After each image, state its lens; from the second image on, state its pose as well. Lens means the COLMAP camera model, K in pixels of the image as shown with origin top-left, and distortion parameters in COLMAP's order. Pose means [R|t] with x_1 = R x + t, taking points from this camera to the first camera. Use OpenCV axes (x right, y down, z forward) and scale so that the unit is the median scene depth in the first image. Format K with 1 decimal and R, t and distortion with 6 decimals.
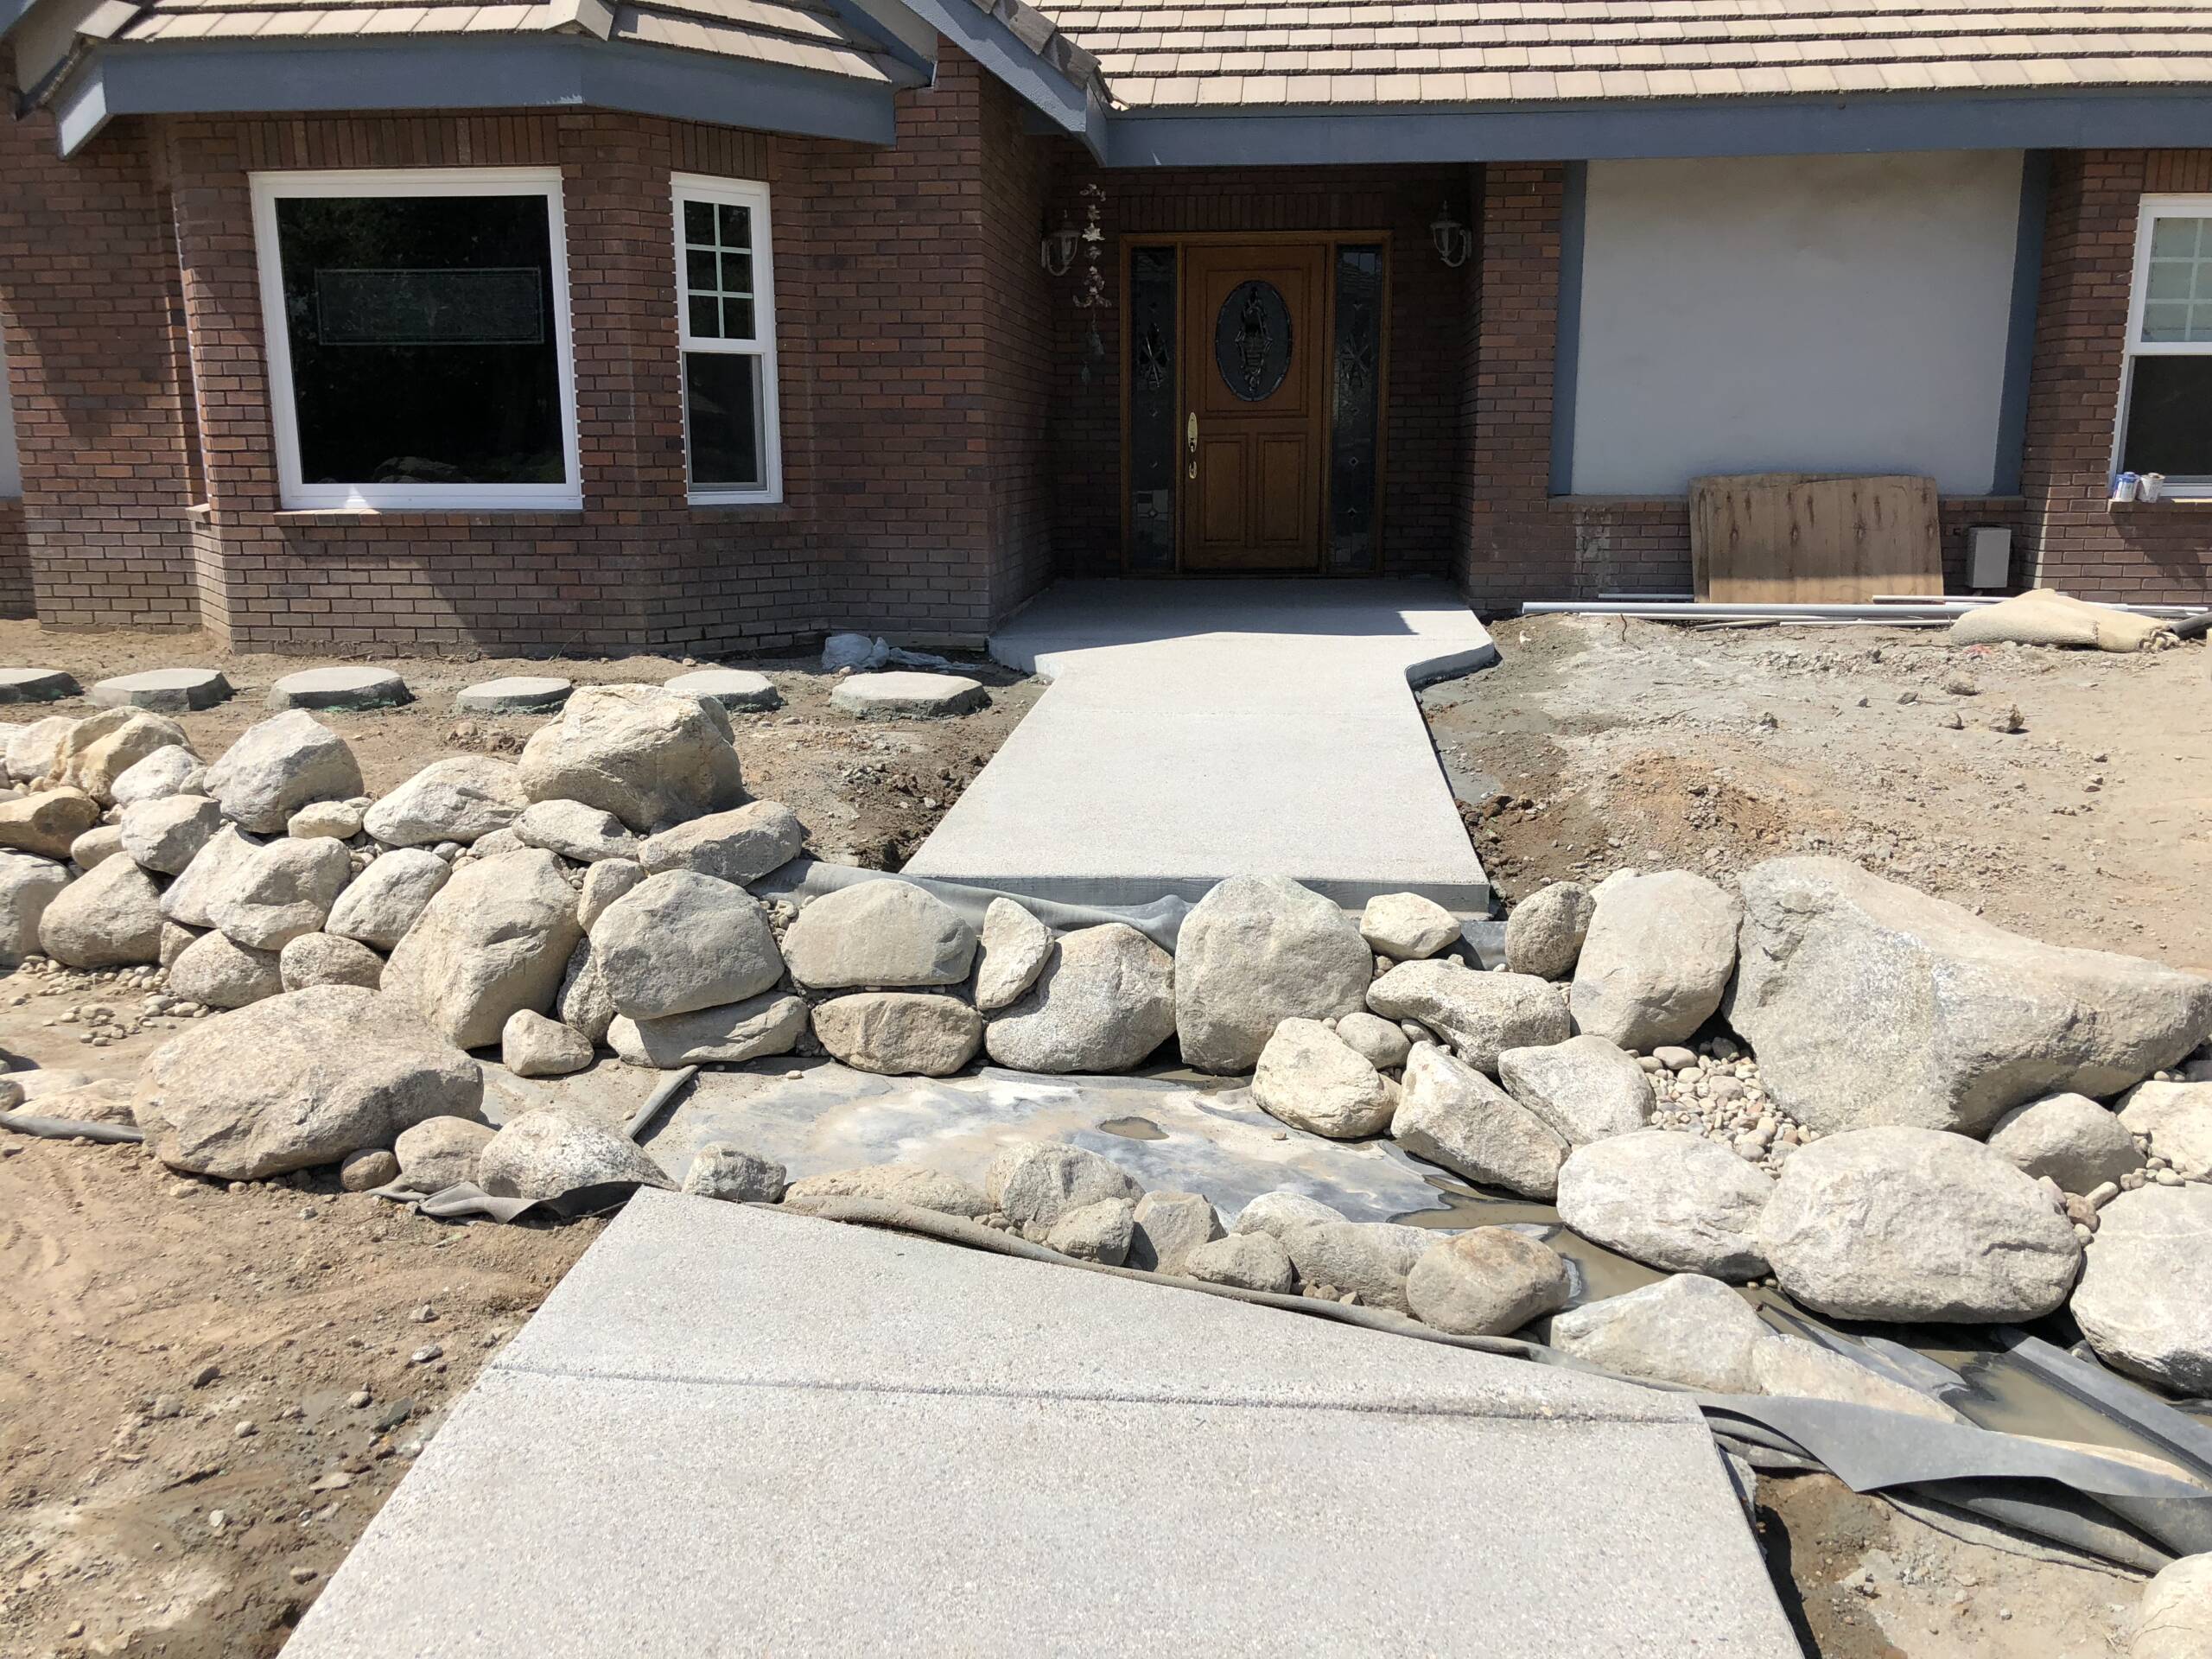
lens RADIAL K [[1821.3, 0, 1106.0], [0, 1821.3, 829.5], [0, 0, 1]] dist [-0.043036, 0.008854]
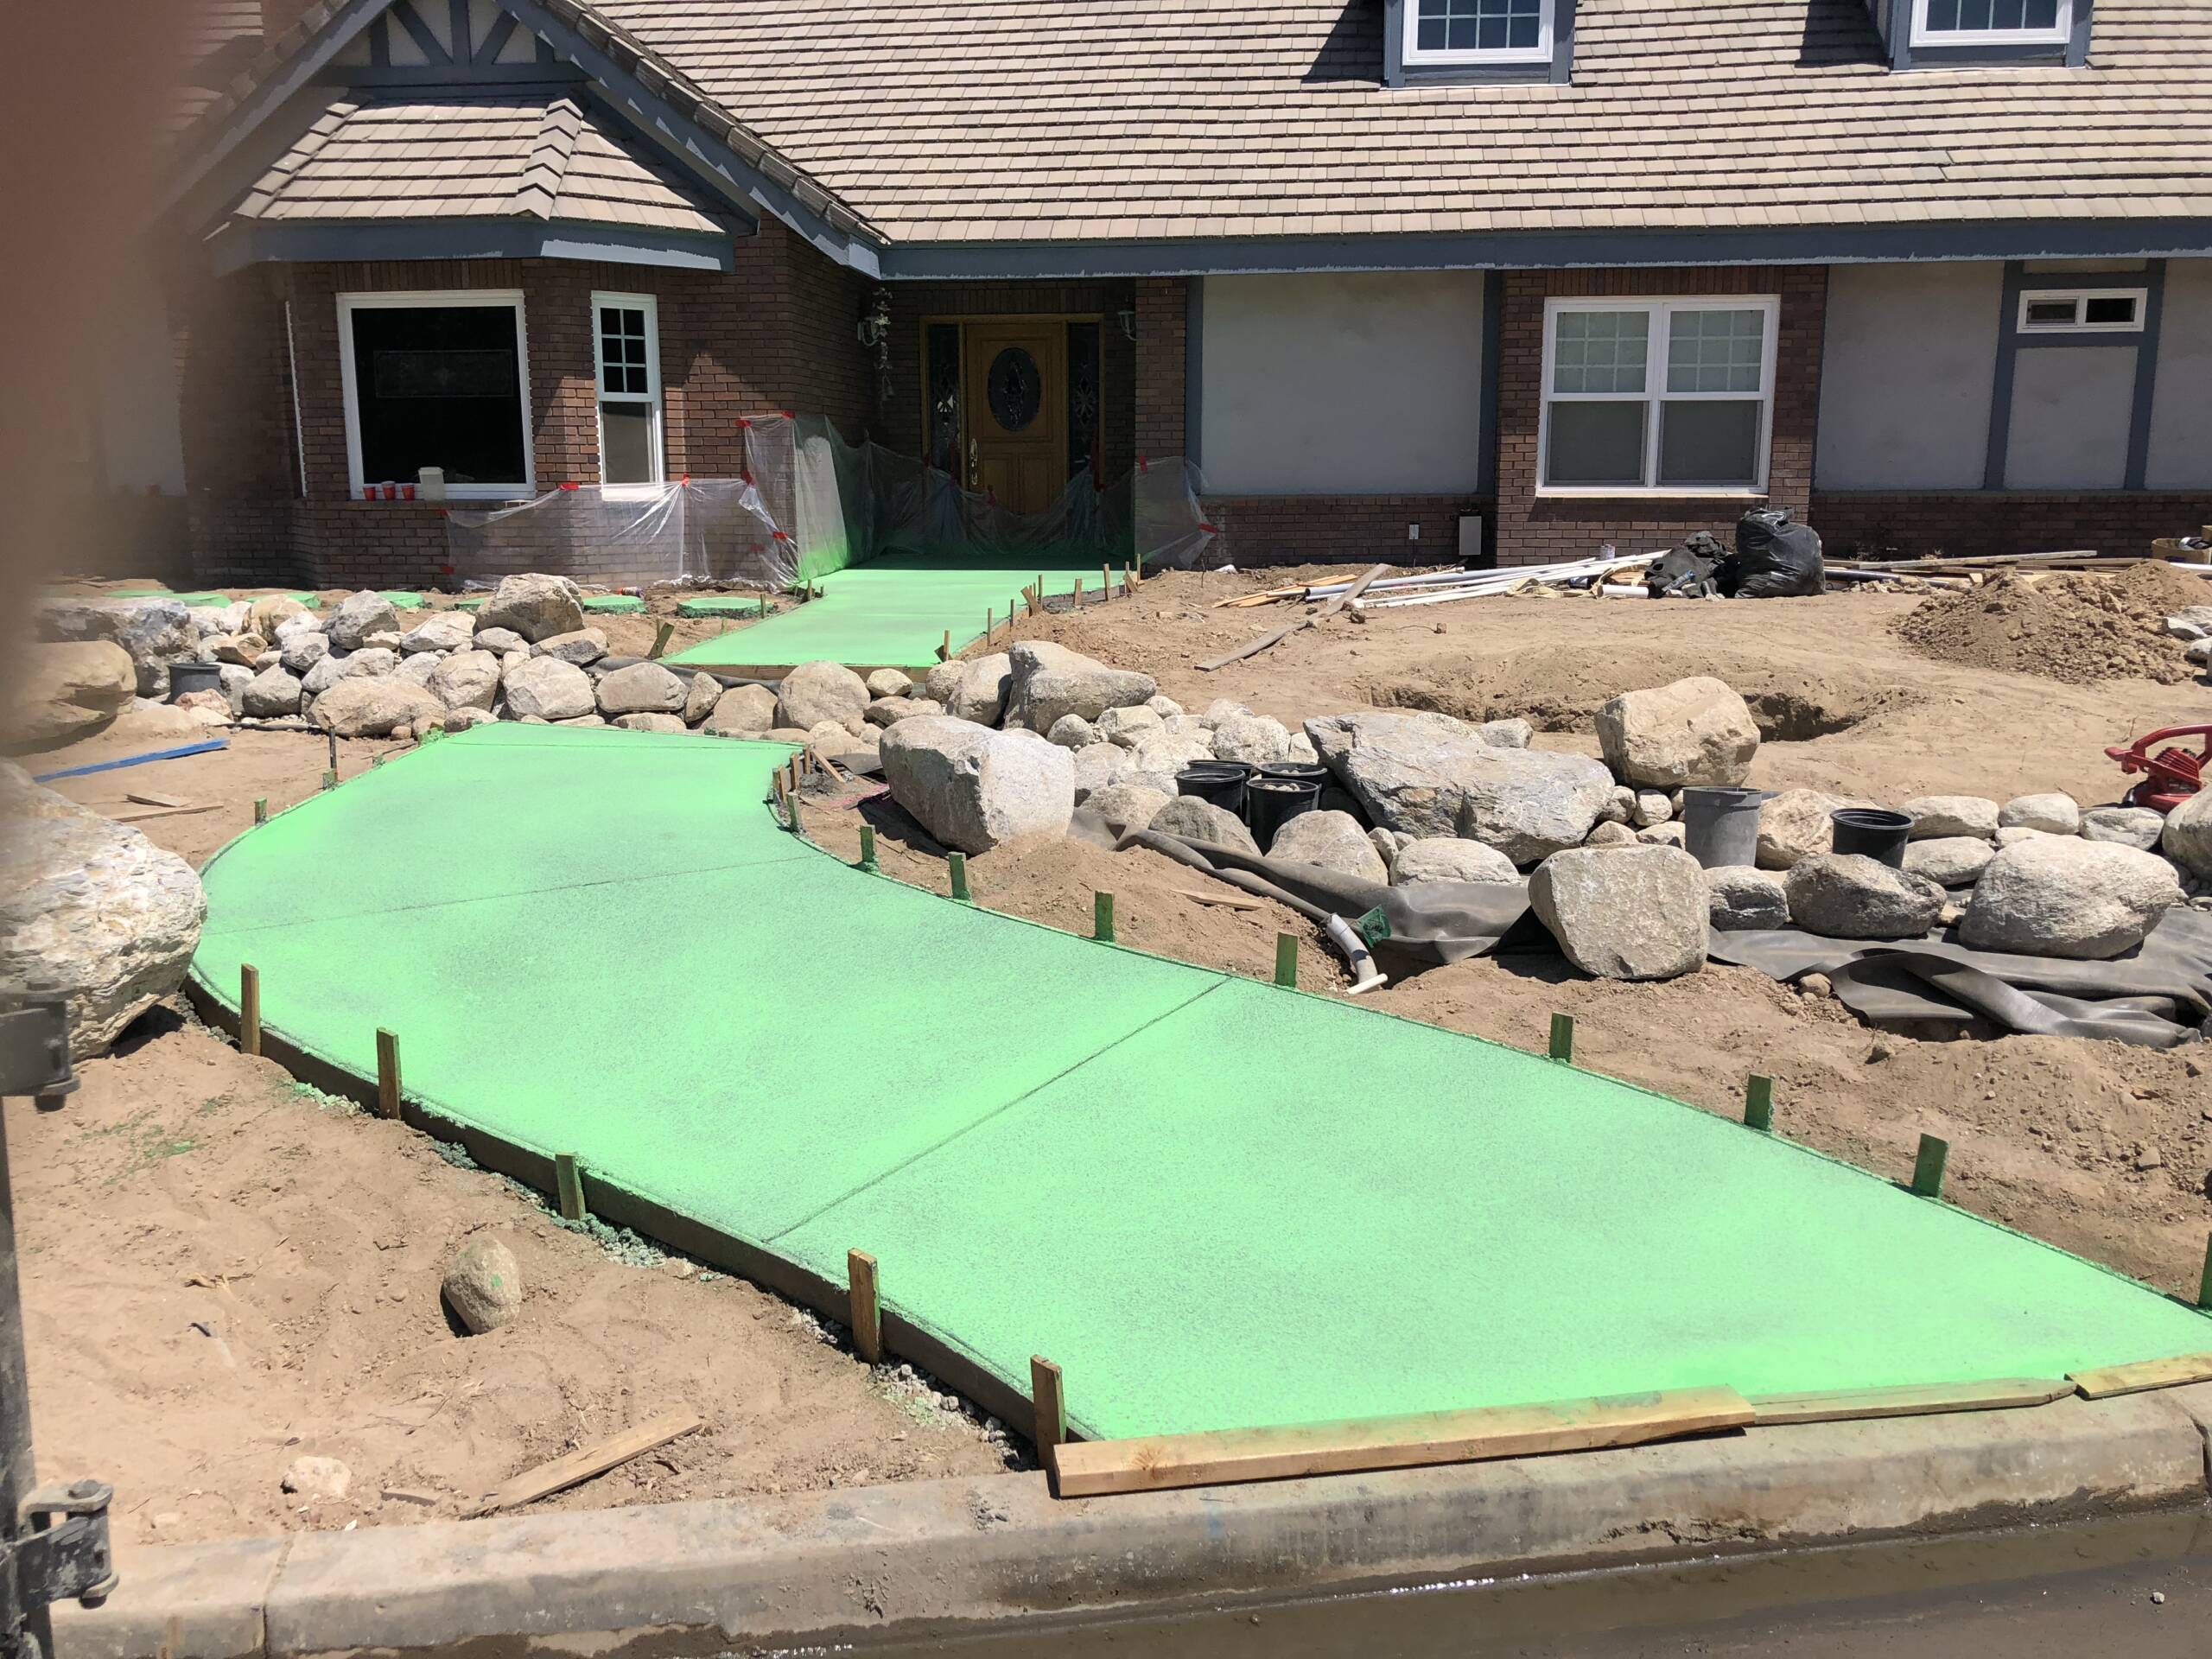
lens RADIAL K [[1783.6, 0, 1106.0], [0, 1783.6, 829.5], [0, 0, 1]] dist [0.005471, -0.207537]
pose [[0.999955, 0.005326, -0.007878, 0.225514], [-0.005381, 0.999961, -0.007009, 0.121941], [0.007841, 0.007051, 0.999944, -0.558300]]
